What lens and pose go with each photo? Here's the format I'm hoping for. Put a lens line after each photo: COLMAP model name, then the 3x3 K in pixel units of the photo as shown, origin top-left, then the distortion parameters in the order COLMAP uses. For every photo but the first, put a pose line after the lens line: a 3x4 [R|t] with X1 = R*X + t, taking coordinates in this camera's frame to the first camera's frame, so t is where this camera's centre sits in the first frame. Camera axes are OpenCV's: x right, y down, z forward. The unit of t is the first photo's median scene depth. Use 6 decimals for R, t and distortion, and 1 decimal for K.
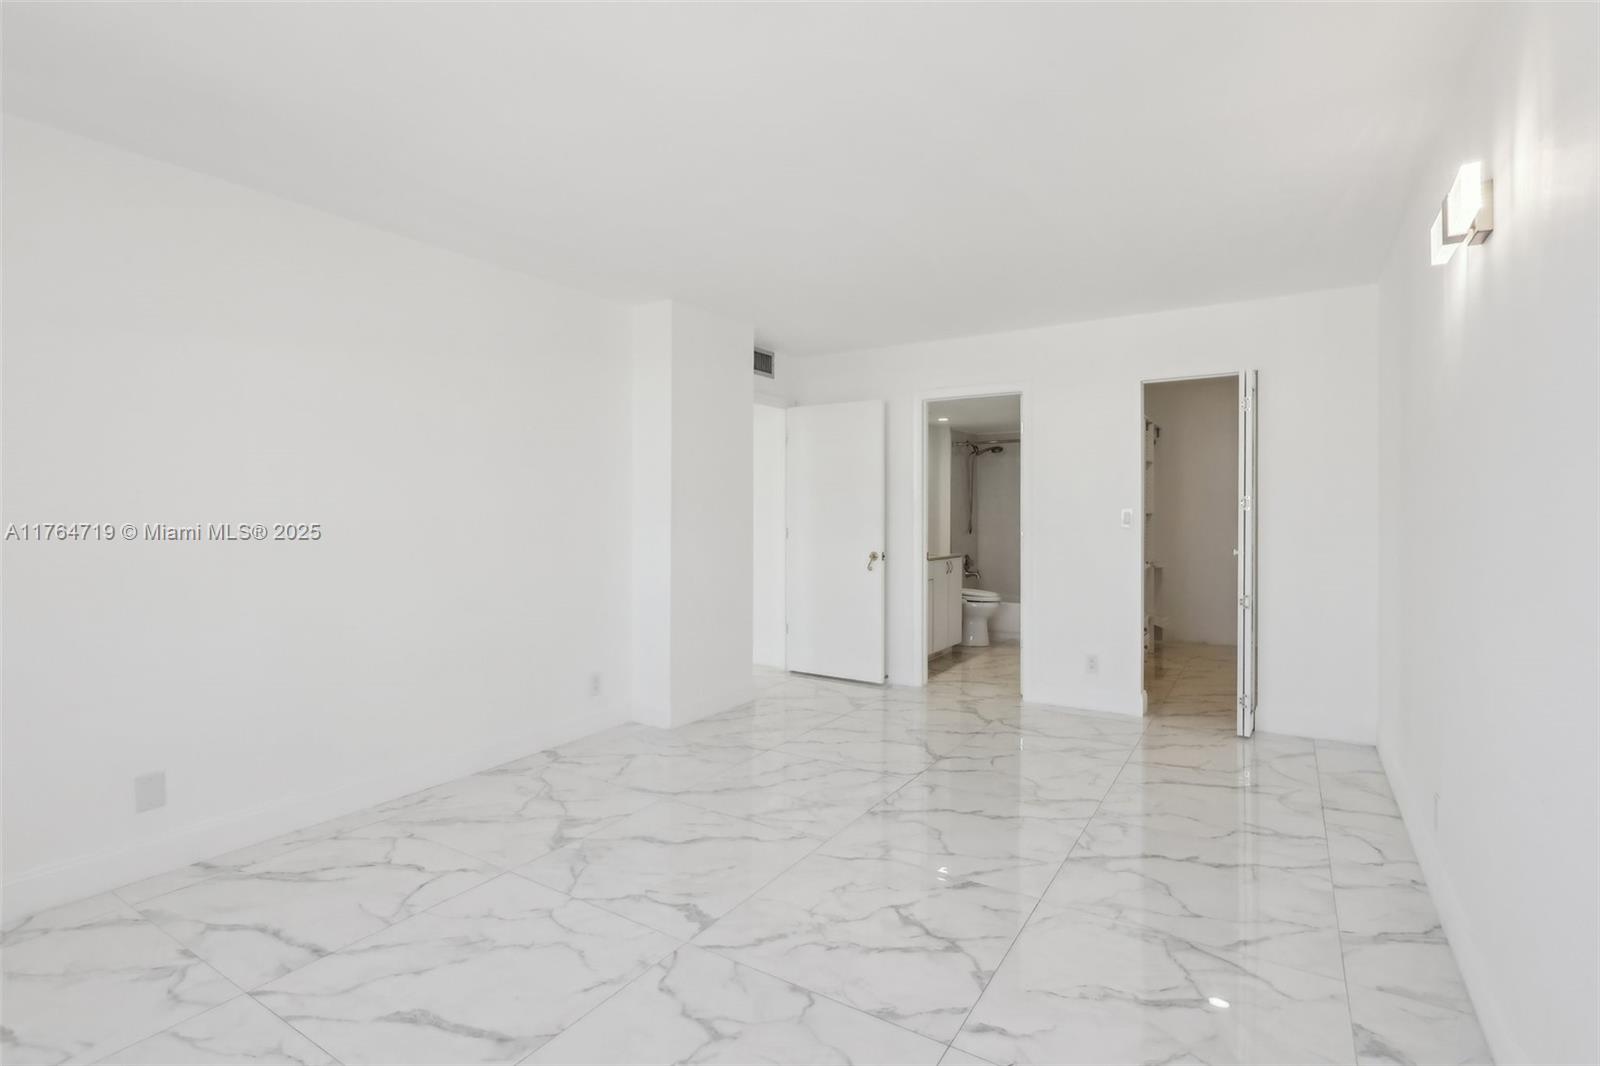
lens RADIAL K [[757.5, 0, 806.8], [0, 757.5, 525.9], [0, 0, 1]] dist [-0.002166, 0.003324]
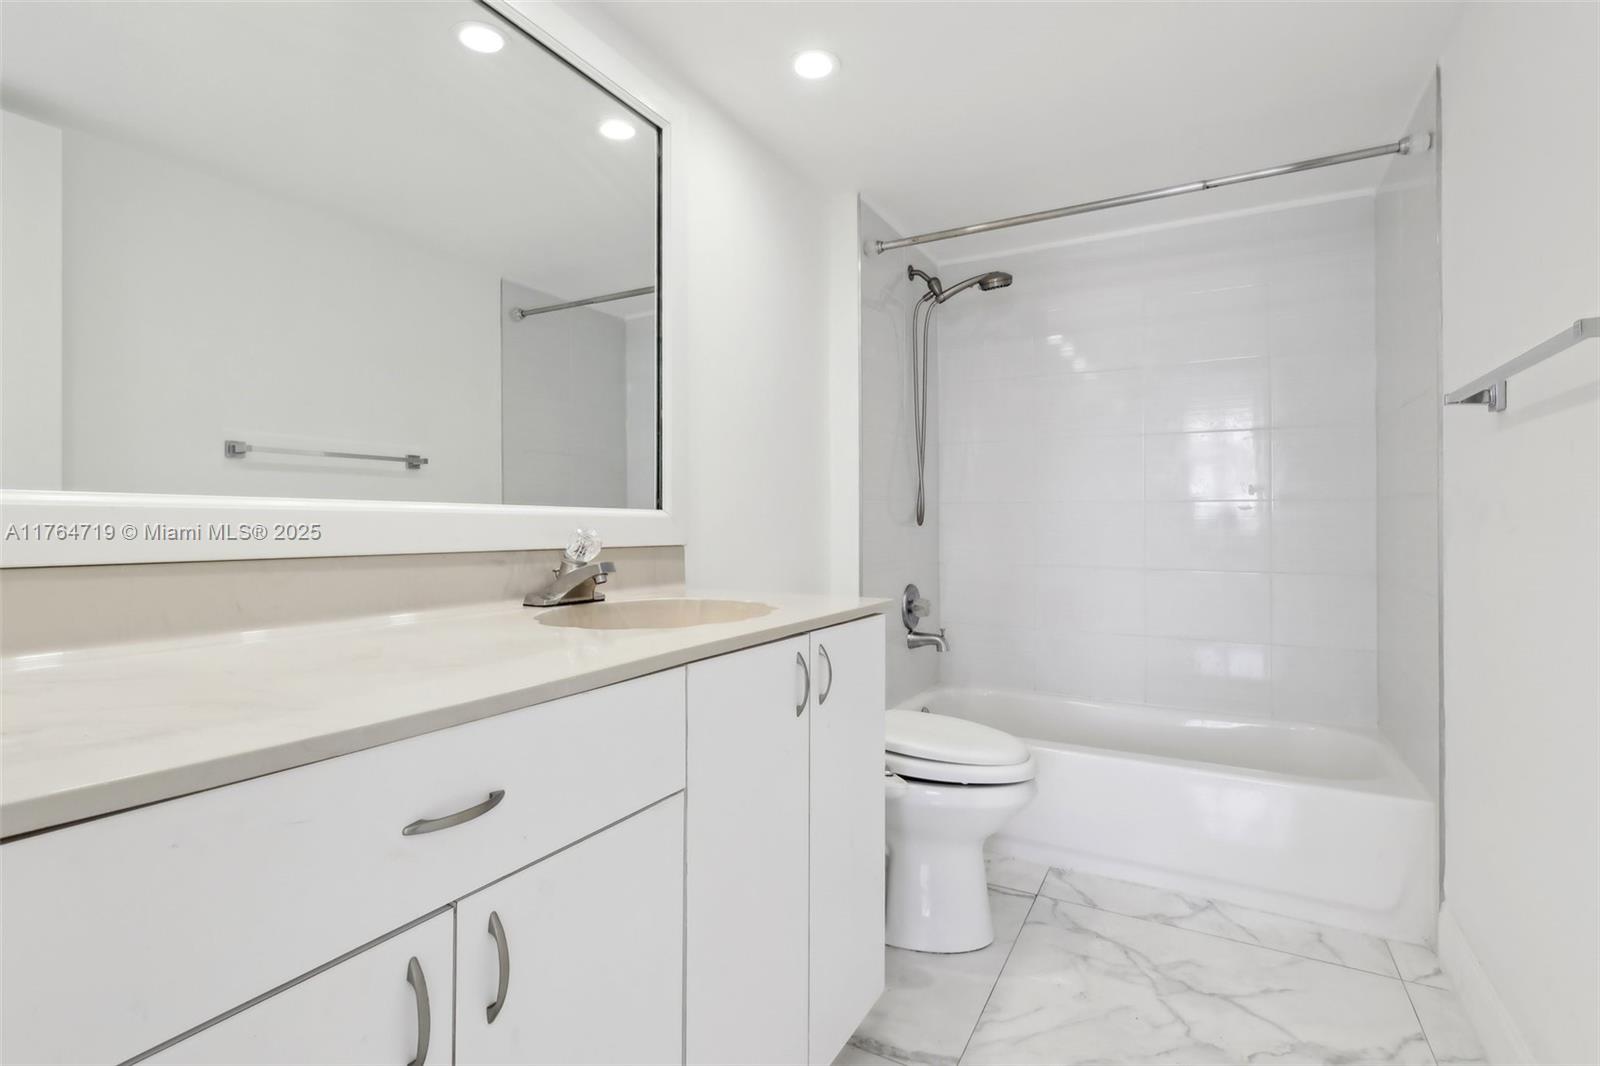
lens RADIAL K [[757.5, 0, 793.2], [0, 757.5, 523.5], [0, 0, 1]] dist [-0.002166, 0.003324]
pose [[0.999459, -0.013233, 0.030106, 0.145633], [0.013063, 0.999898, 0.005845, 0.007447], [-0.030180, -0.005448, 0.999530, 0.649028]]
